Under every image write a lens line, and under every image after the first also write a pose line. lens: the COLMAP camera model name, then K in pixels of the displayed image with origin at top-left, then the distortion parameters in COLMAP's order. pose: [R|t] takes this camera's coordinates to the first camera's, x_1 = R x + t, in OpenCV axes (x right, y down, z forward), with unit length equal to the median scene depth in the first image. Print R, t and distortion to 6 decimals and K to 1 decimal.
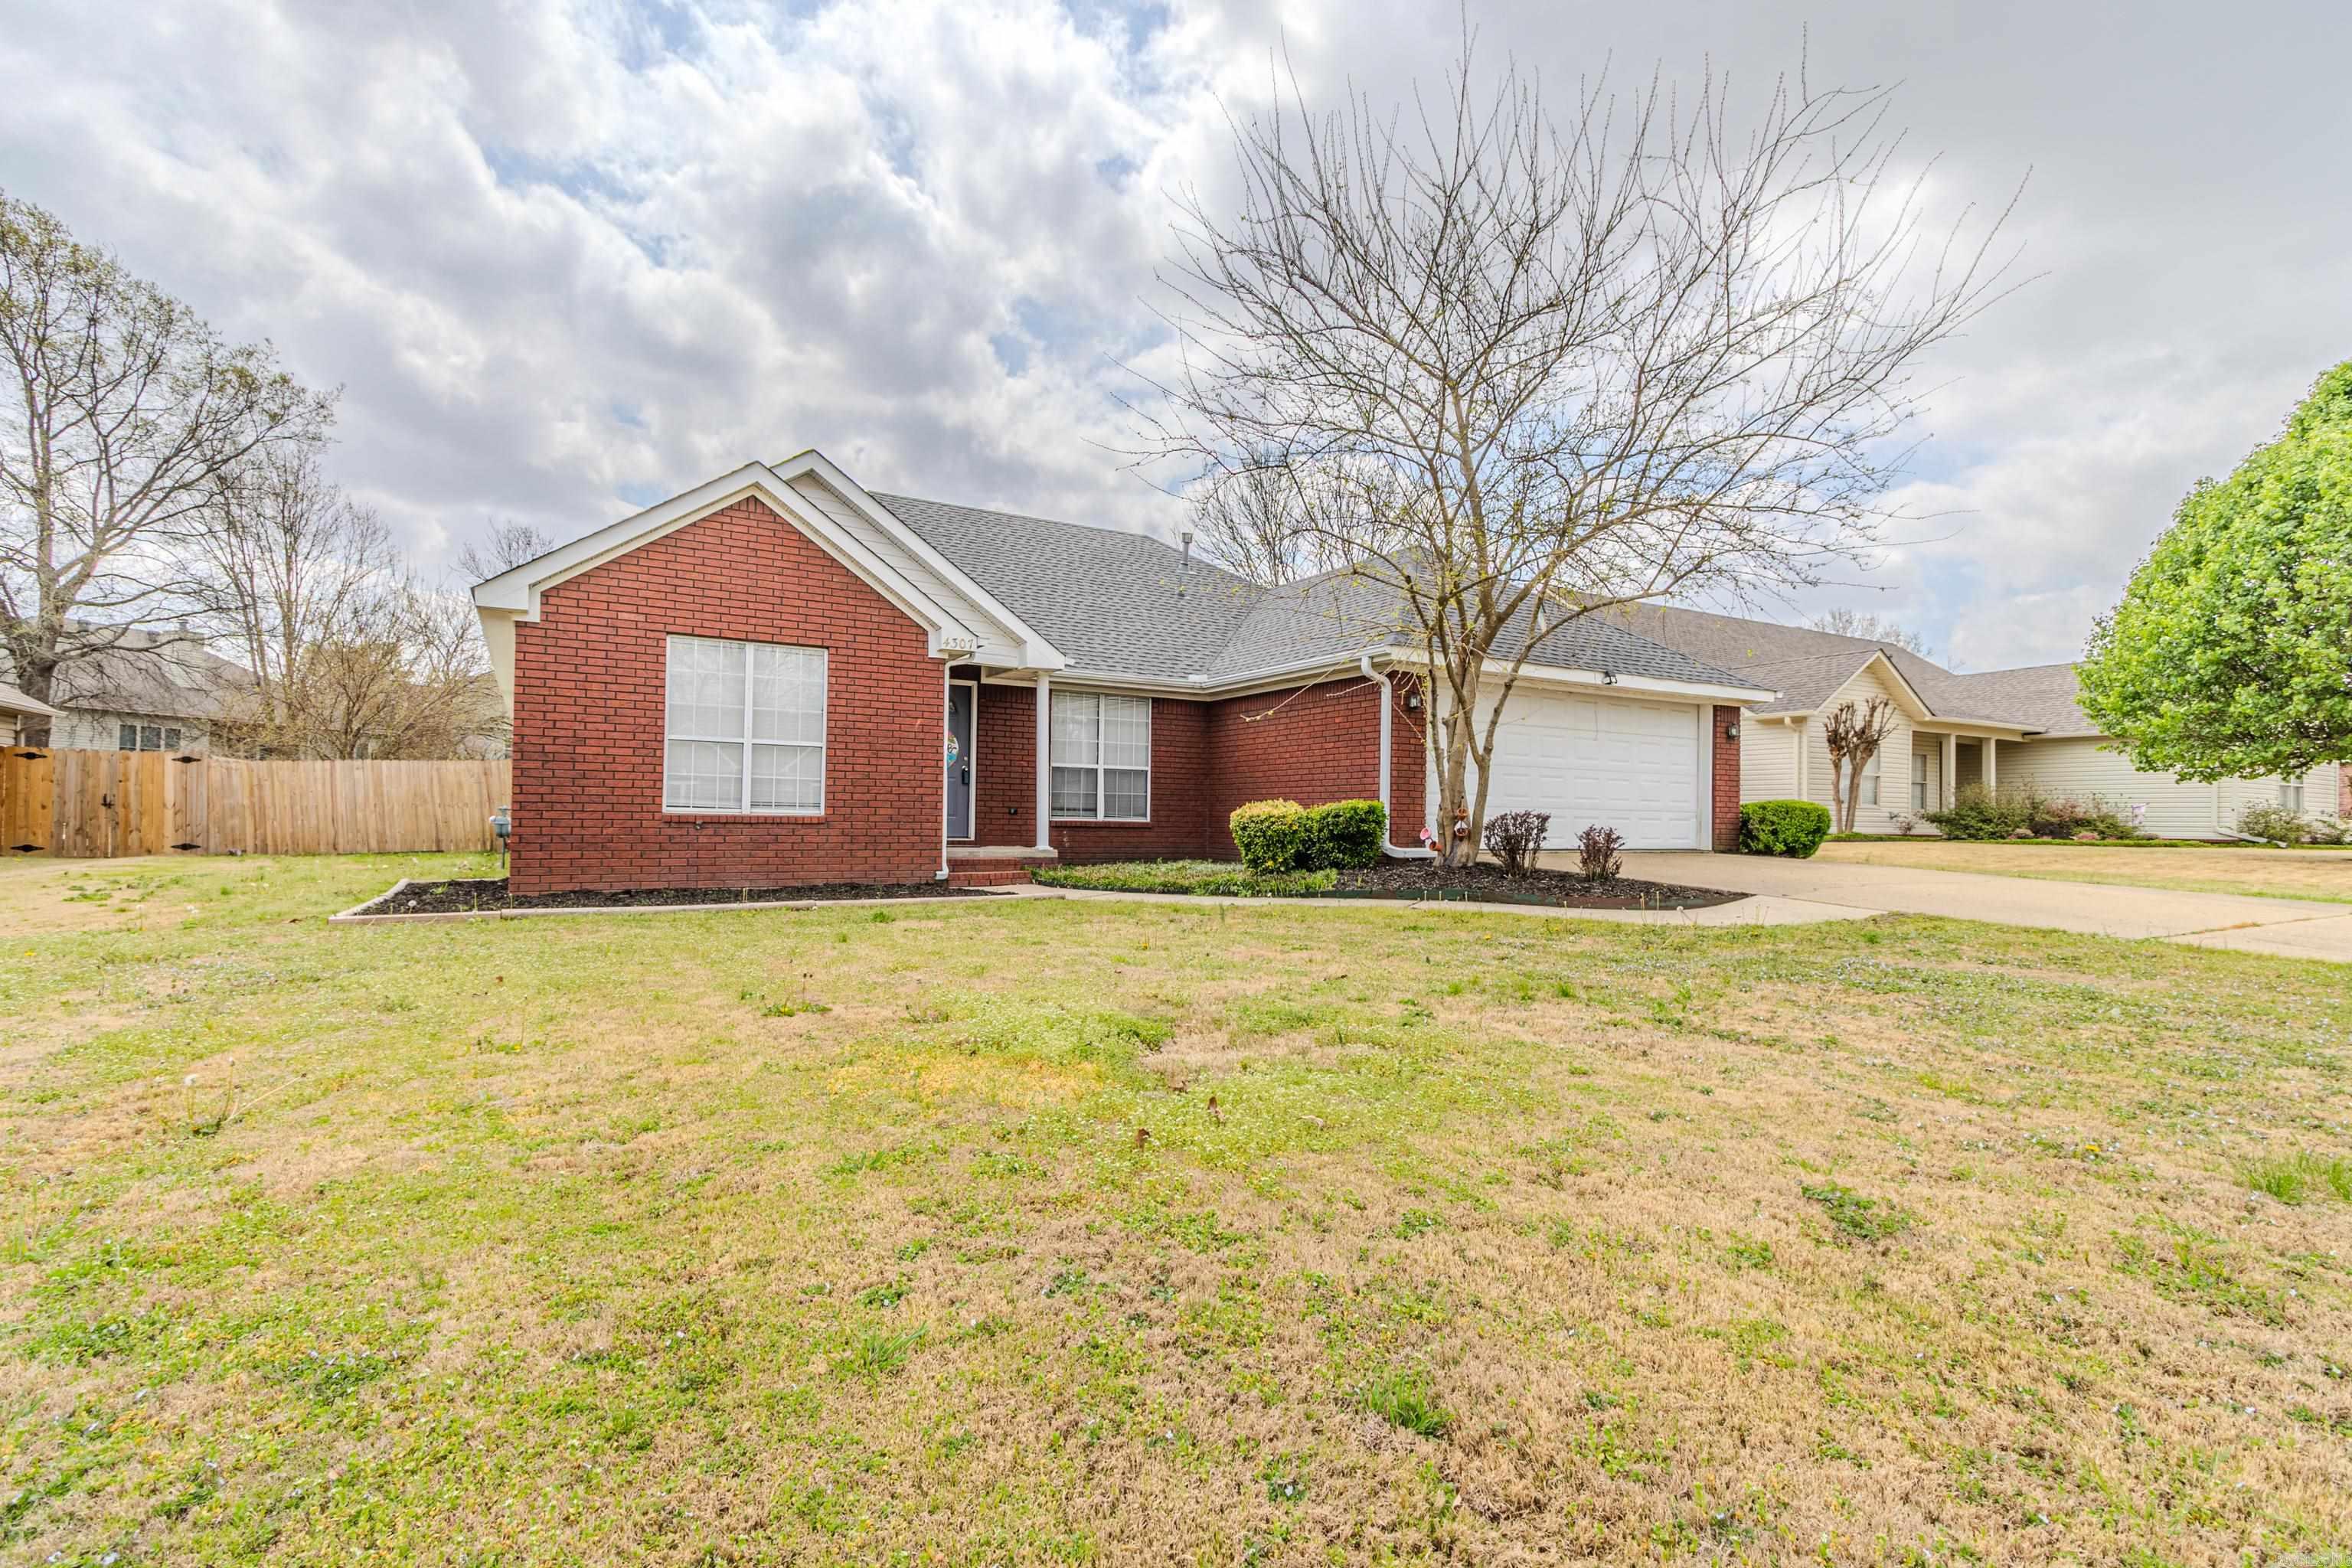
lens RADIAL K [[1068.7, 0, 1186.3], [0, 1068.7, 802.2], [0, 0, 1]] dist [0.007821, -0.003487]
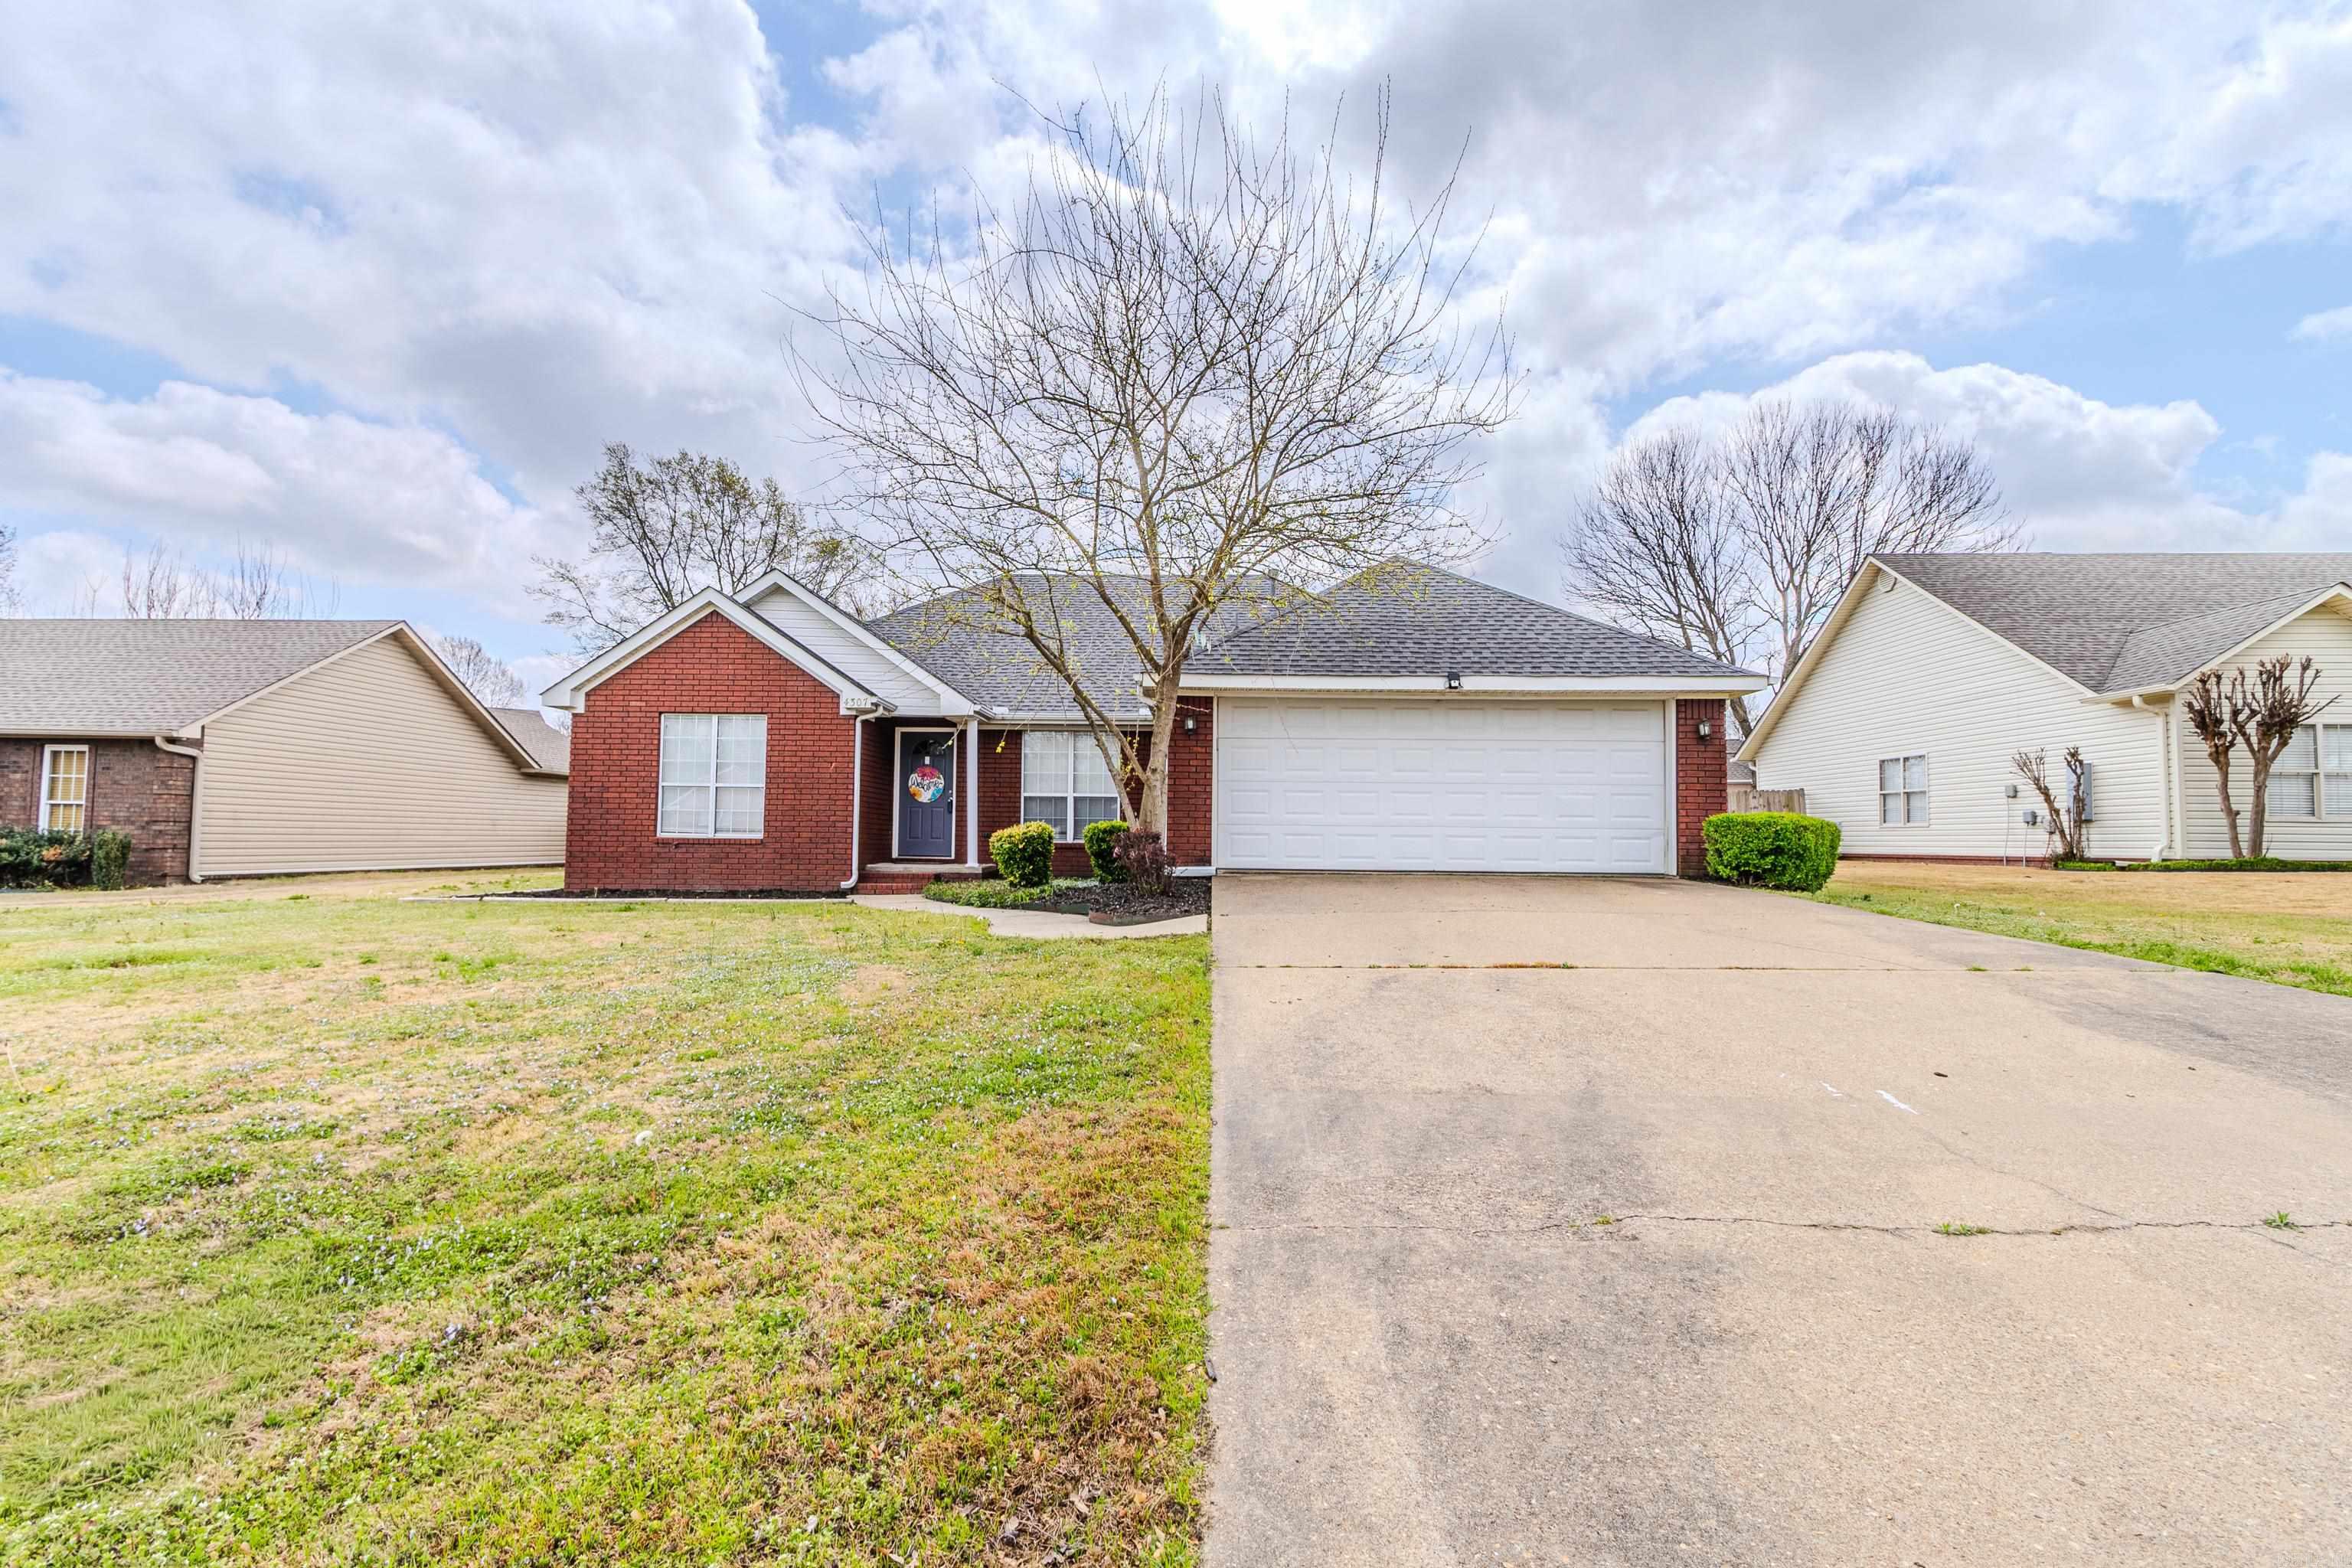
lens RADIAL K [[1068.7, 0, 1186.3], [0, 1068.7, 802.2], [0, 0, 1]] dist [0.007821, -0.003487]
pose [[0.852831, -0.026749, -0.521501, 0.867231], [0.010738, 0.999374, -0.033699, 0.019369], [0.522076, 0.023140, 0.852585, 0.137314]]
